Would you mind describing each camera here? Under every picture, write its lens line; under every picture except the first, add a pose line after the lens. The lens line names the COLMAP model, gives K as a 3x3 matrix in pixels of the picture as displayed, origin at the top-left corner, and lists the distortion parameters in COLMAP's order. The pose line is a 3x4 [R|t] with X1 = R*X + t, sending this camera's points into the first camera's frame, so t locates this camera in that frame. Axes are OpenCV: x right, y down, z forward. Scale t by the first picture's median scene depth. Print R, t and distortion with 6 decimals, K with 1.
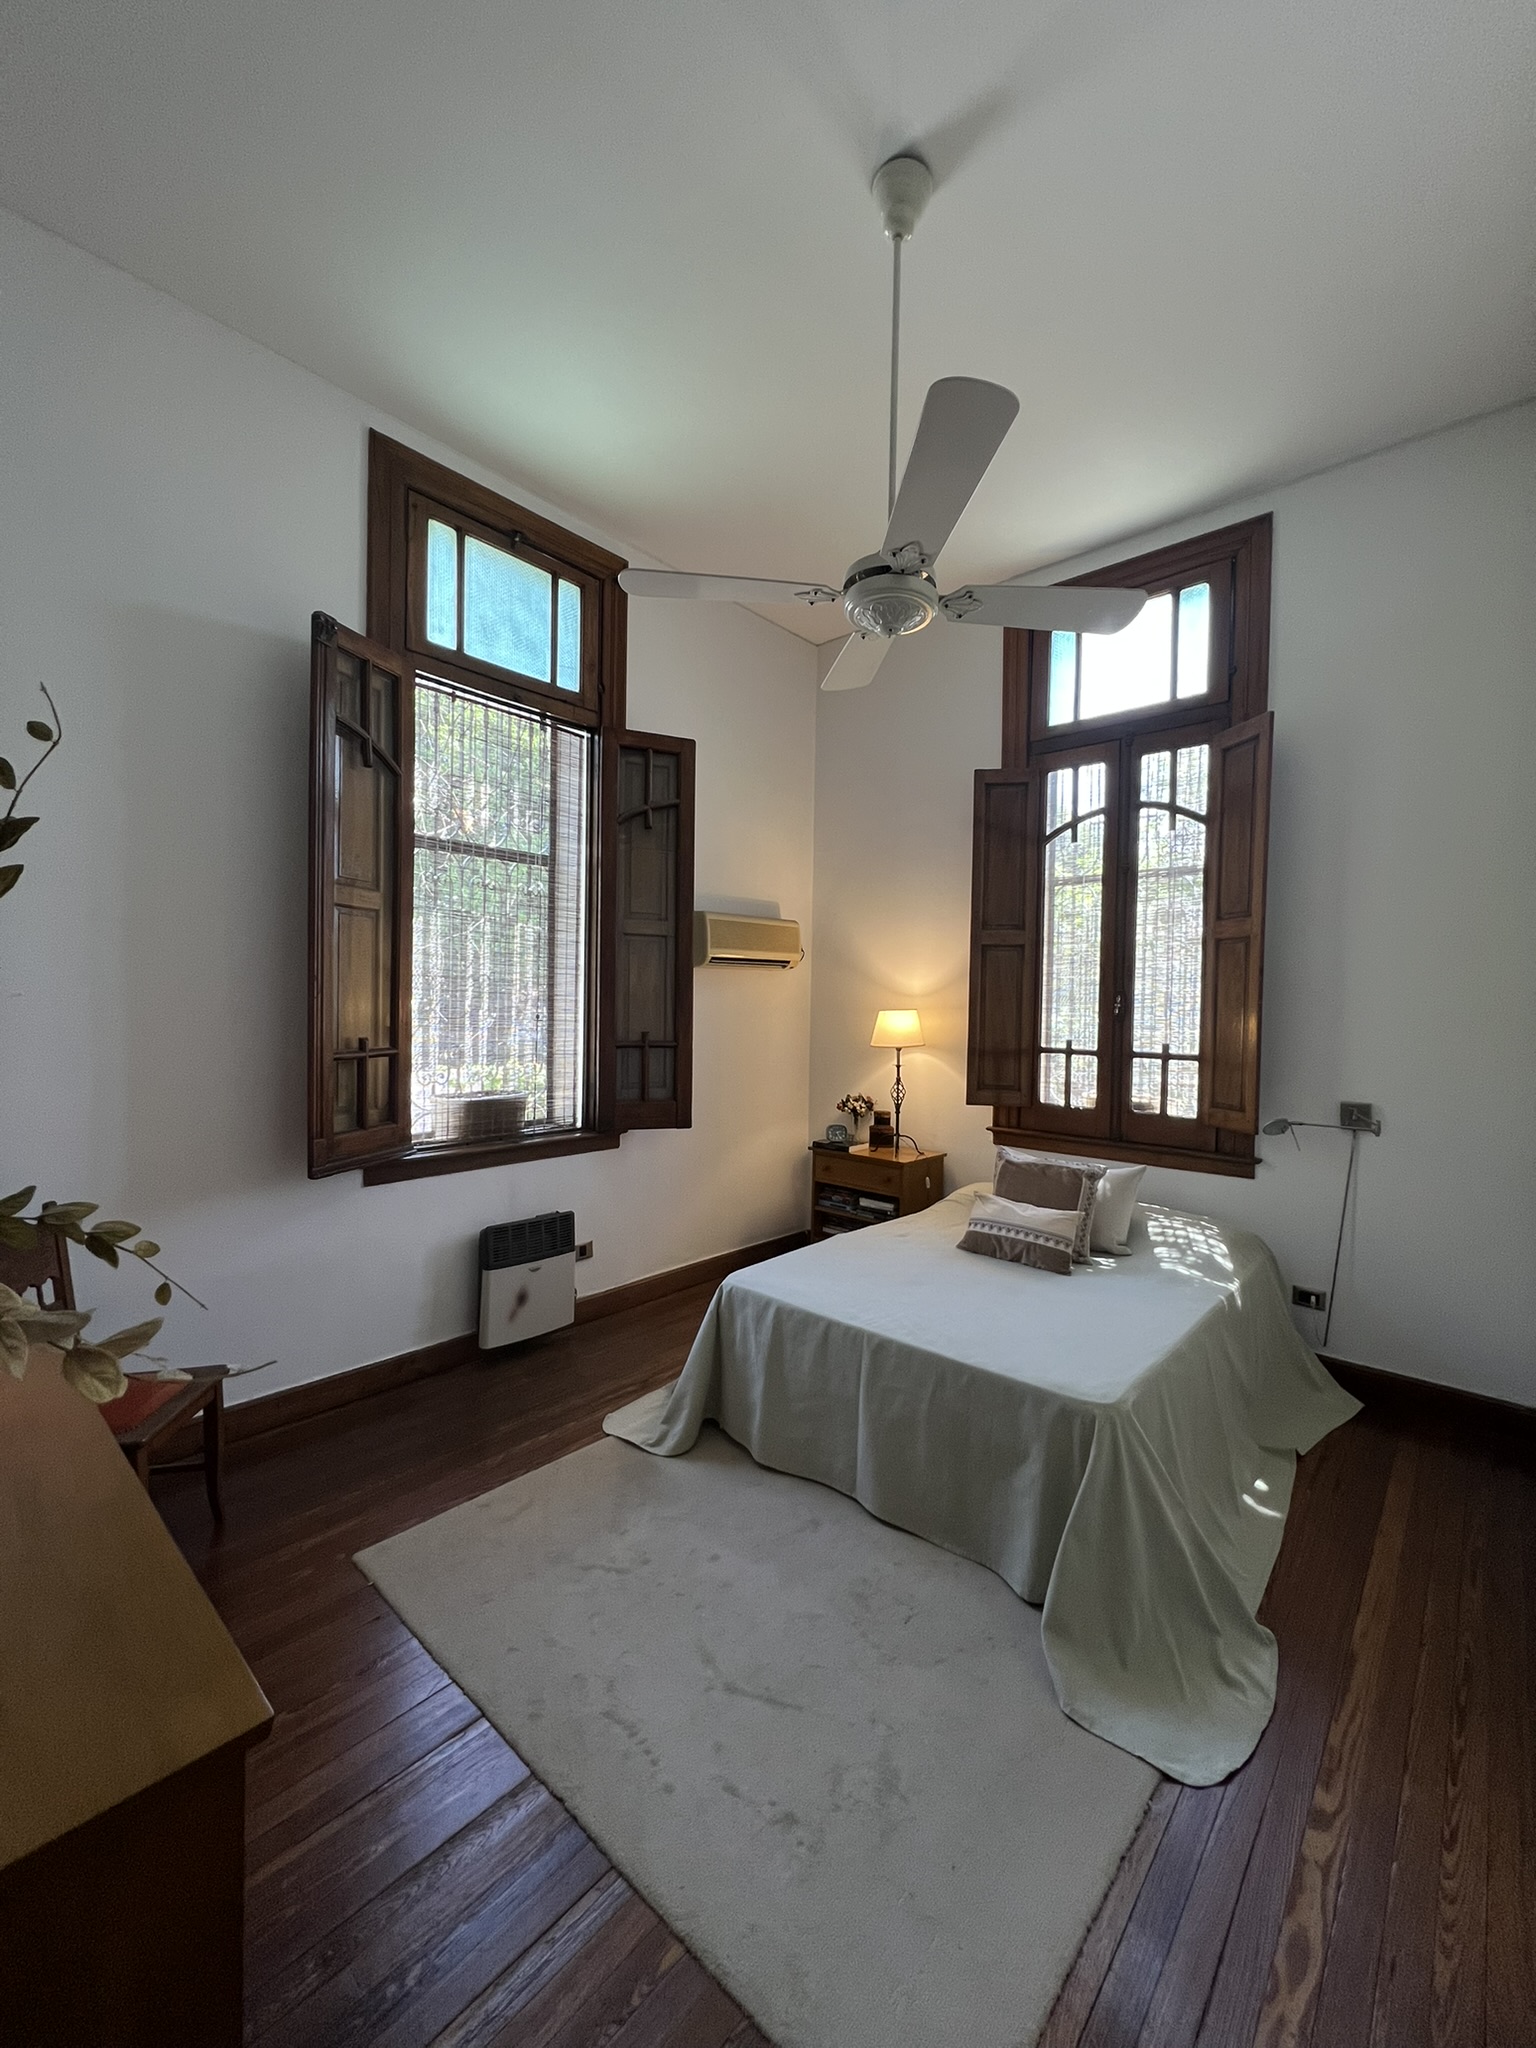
lens RADIAL K [[821.9, 0, 777.9], [0, 821.9, 1022.0], [0, 0, 1]] dist [-0.008872, 0.000201]
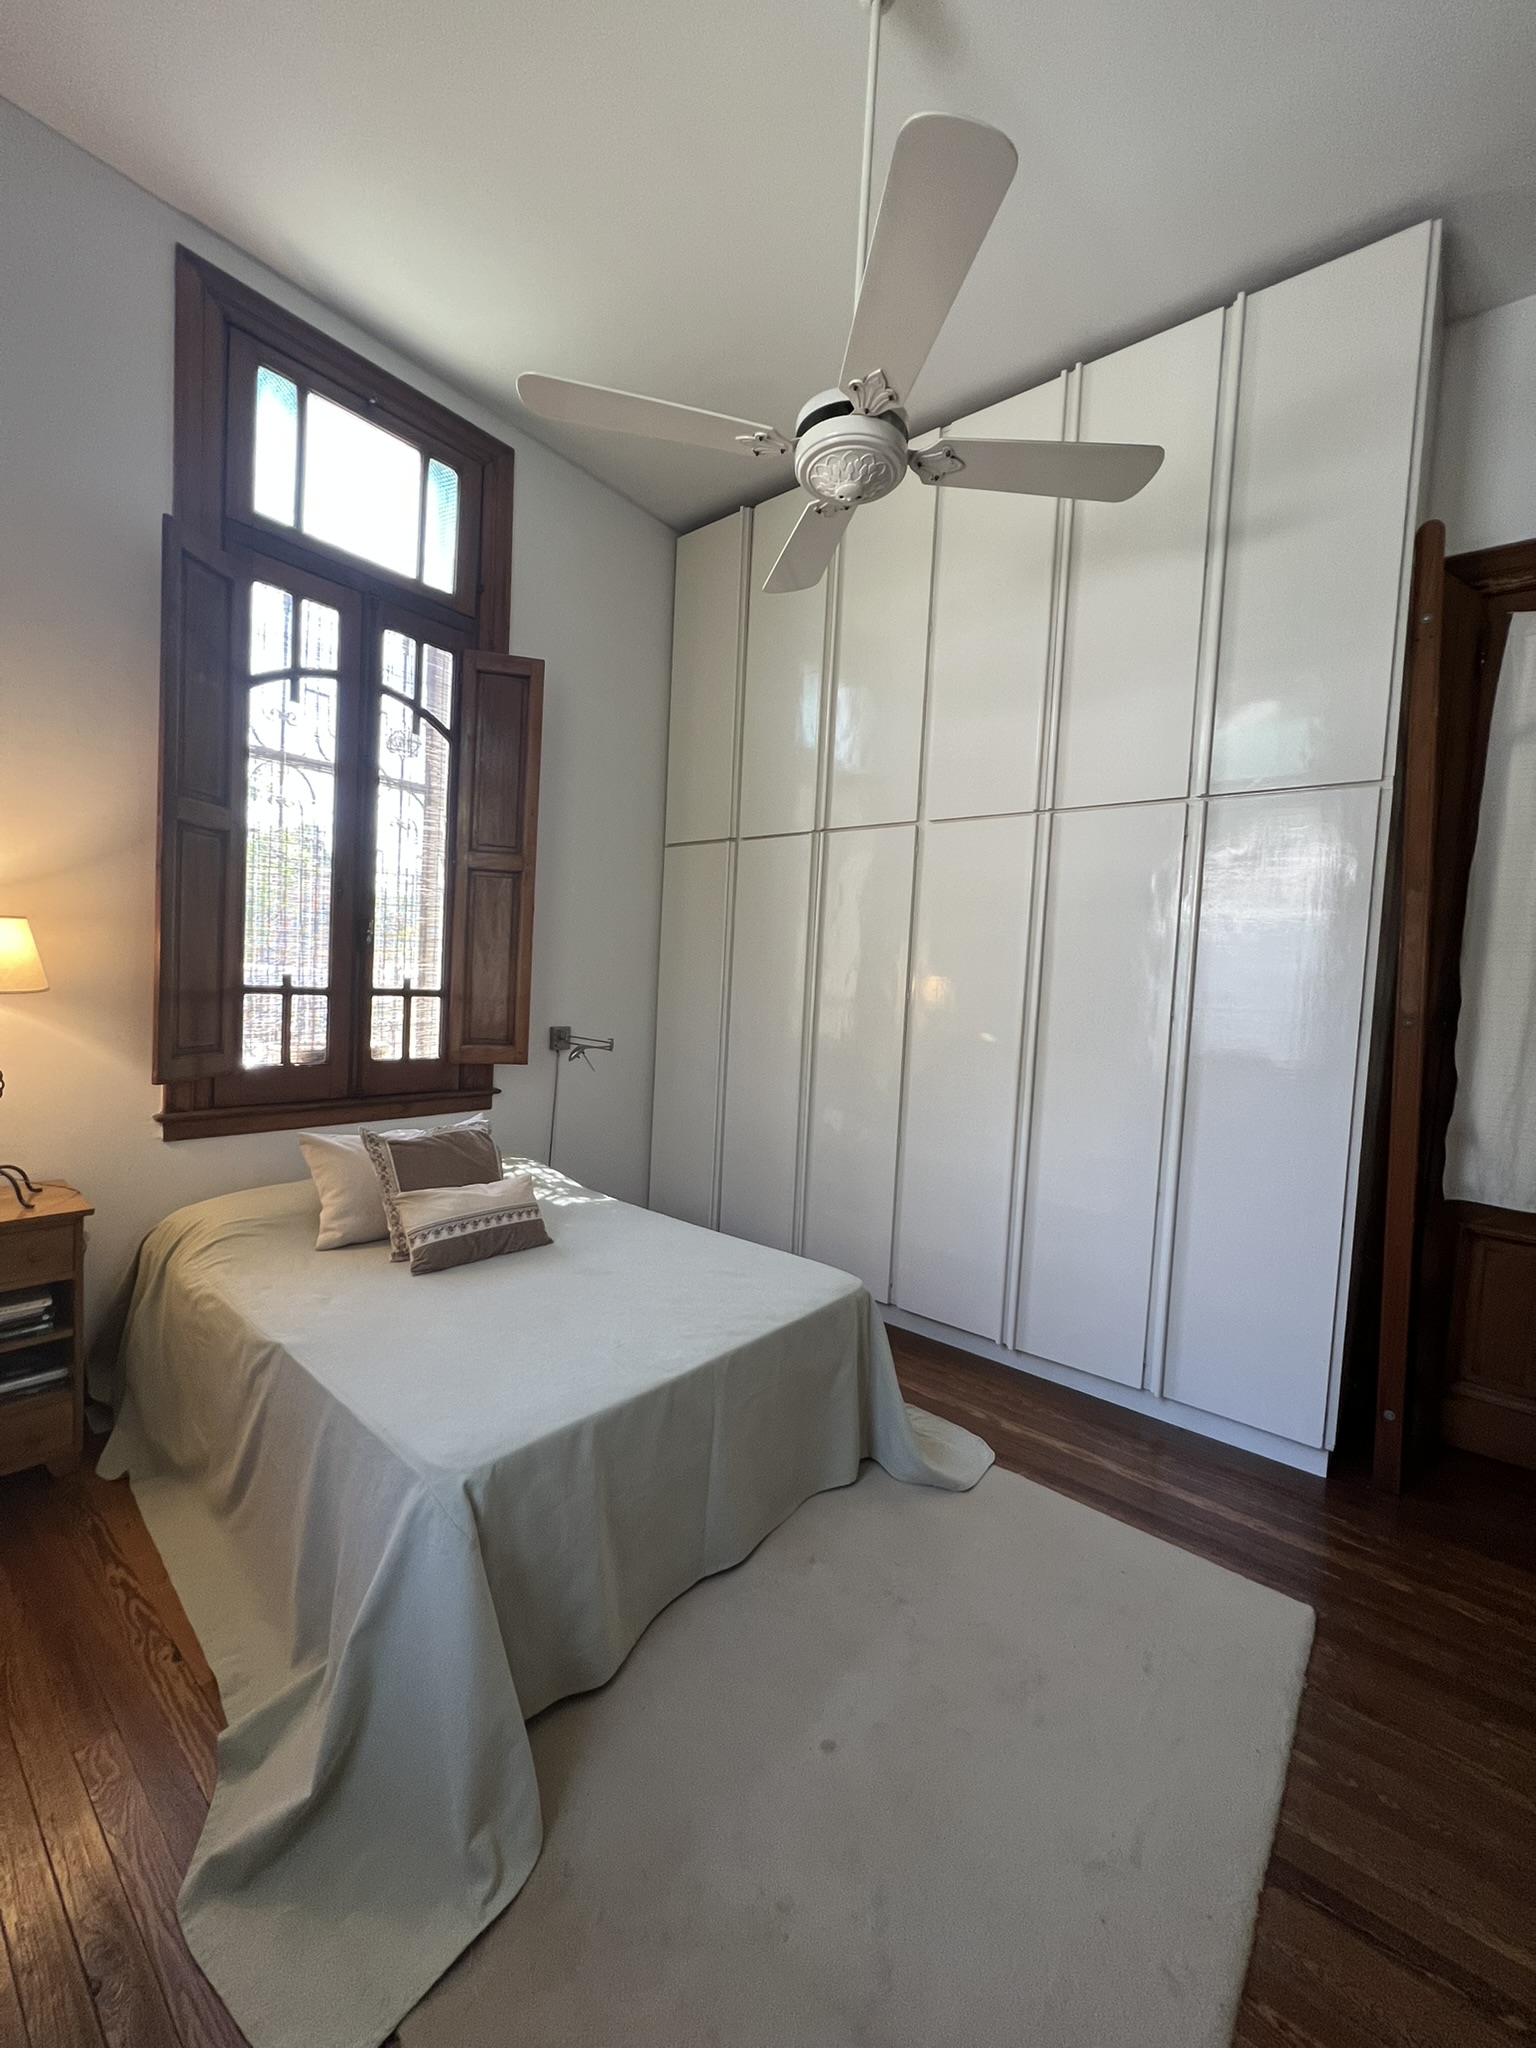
lens RADIAL K [[821.9, 0, 775.3], [0, 821.9, 1021.9], [0, 0, 1]] dist [-0.008872, 0.000201]
pose [[-0.041404, -0.070041, 0.996685, -0.416824], [-0.029391, 0.997194, 0.068856, 0.000973], [-0.998710, -0.026442, -0.043346, 0.632601]]
